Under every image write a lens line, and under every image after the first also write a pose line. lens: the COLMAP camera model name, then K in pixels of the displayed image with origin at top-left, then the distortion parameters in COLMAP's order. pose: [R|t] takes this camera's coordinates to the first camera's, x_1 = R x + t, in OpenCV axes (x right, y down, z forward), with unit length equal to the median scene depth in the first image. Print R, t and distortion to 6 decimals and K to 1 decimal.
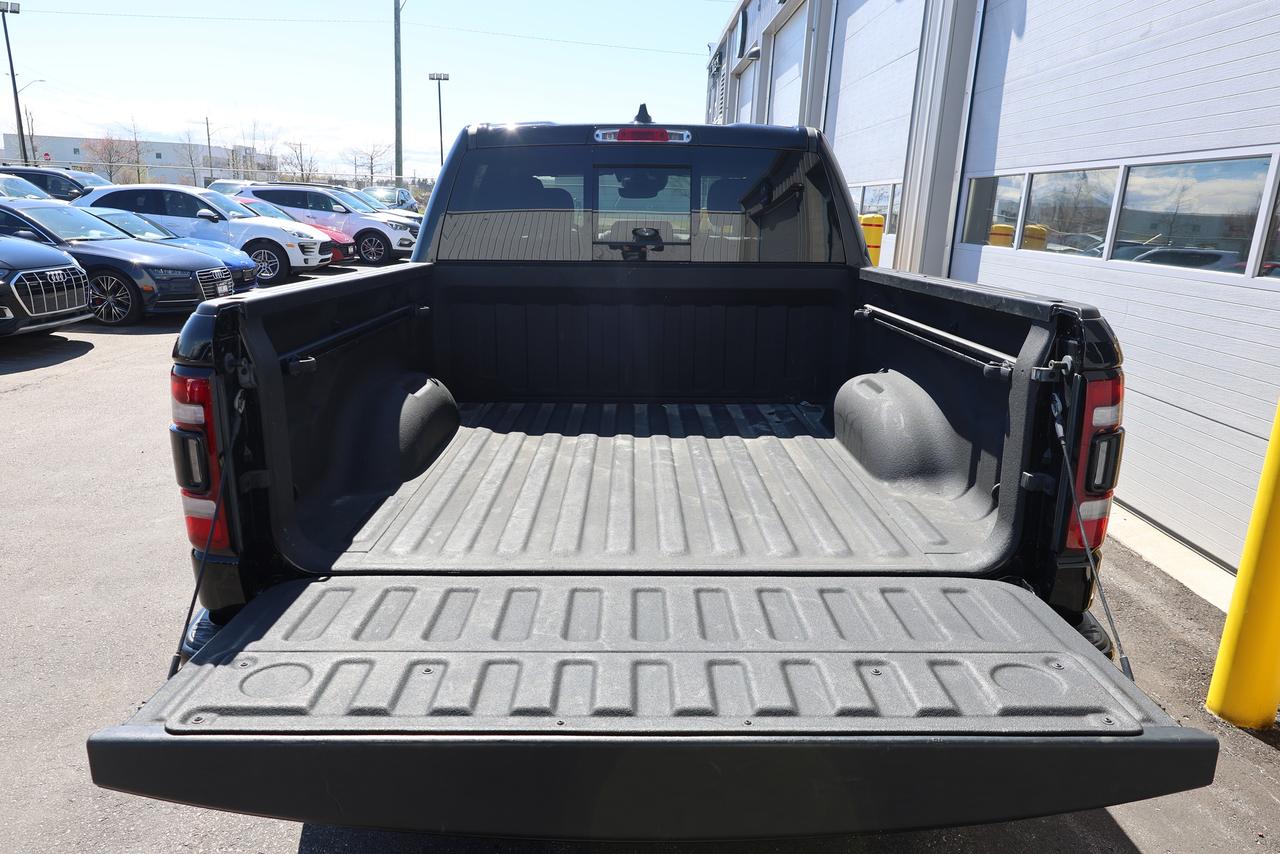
lens RADIAL K [[889.0, 0, 640.0], [0, 889.0, 427.0], [0, 0, 1]] dist [-0.004137, 0.002253]
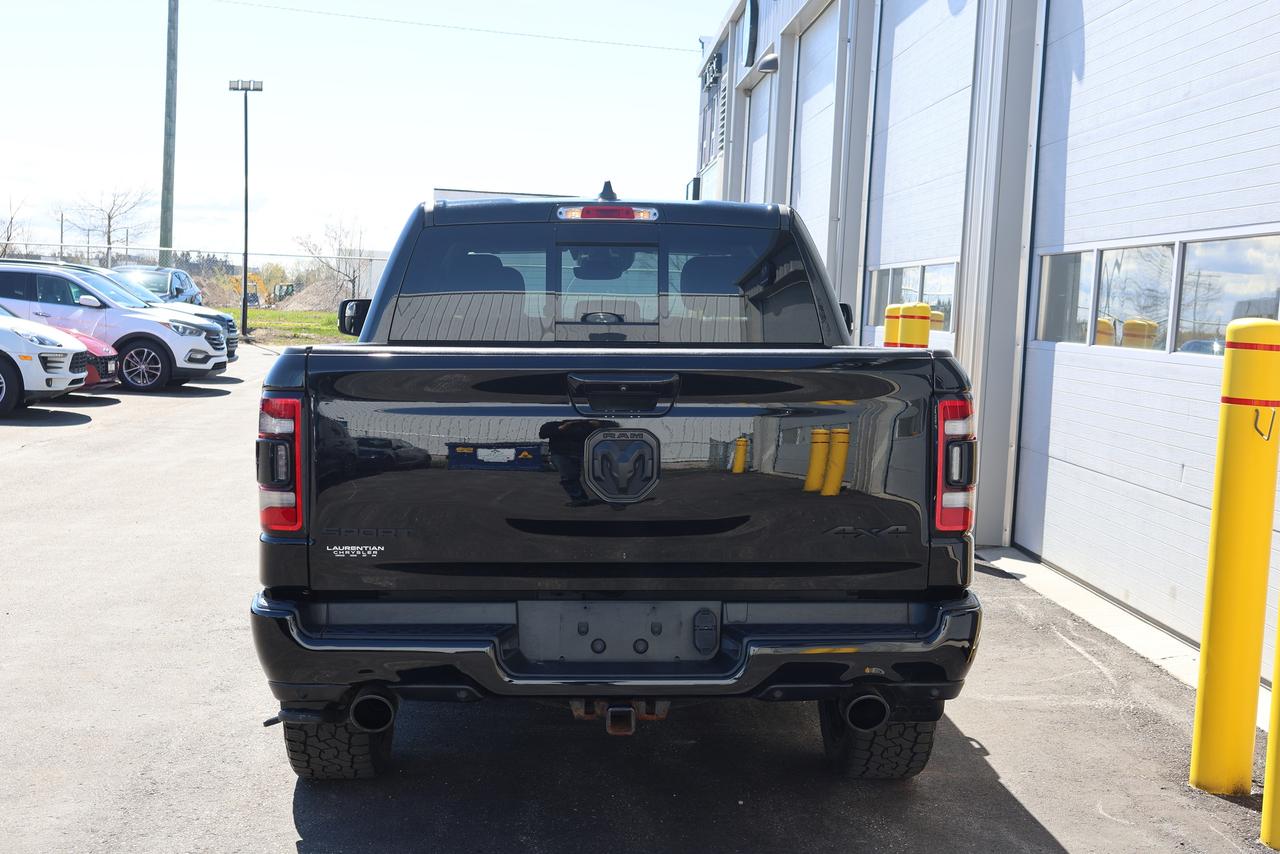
lens RADIAL K [[1718.2, 0, 640.0], [0, 1718.2, 427.0], [0, 0, 1]] dist [-0.000180, 0.029852]
pose [[0.999451, -0.001769, 0.033084, -0.005458], [0.007381, 0.985366, -0.170289, 0.049499], [-0.032299, 0.170440, 0.984839, -0.181267]]
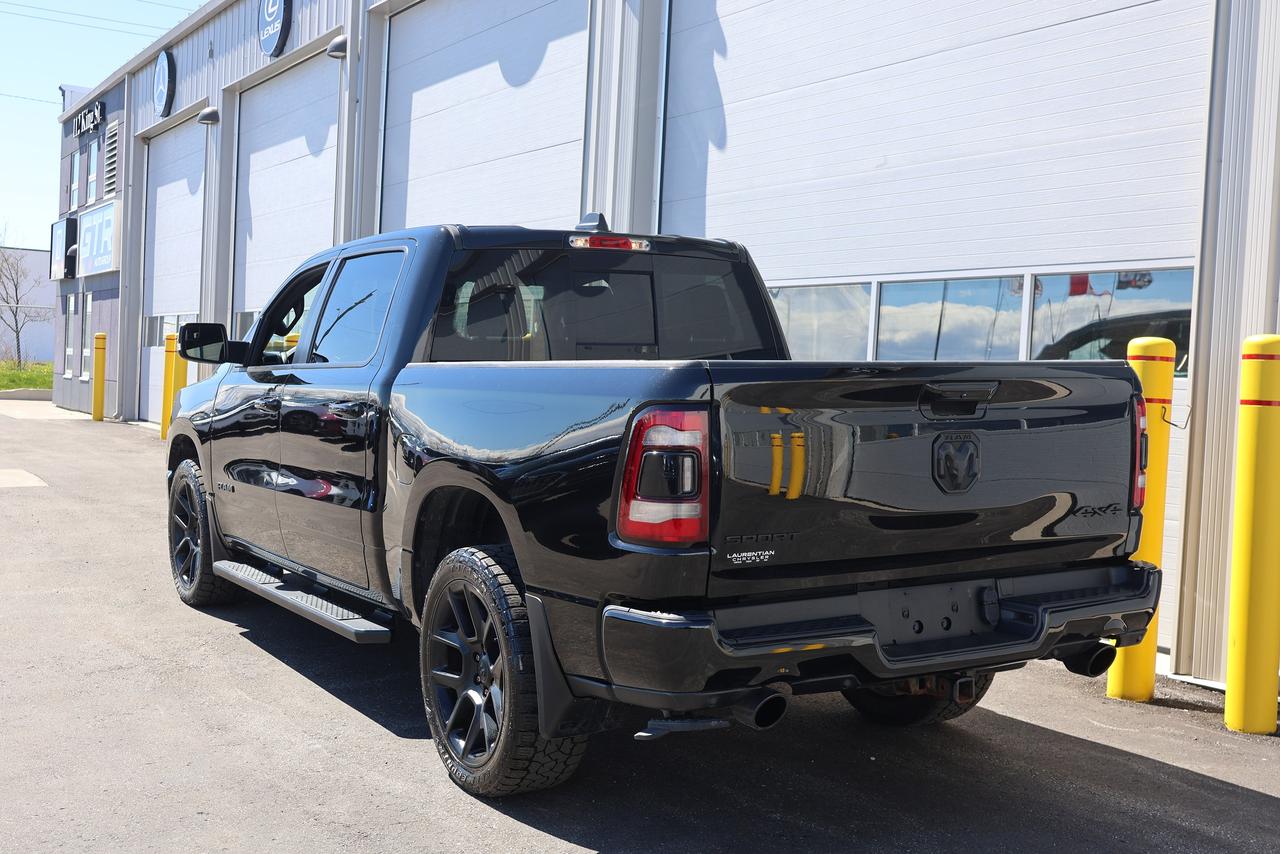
lens RADIAL K [[1465.2, 0, 640.0], [0, 1465.2, 427.0], [0, 0, 1]] dist [0.006755, 0.021099]
pose [[0.856555, -0.029291, 0.515224, -0.197968], [0.123099, 0.981165, -0.148870, 0.033389], [-0.501159, 0.190938, 0.844027, -0.099248]]
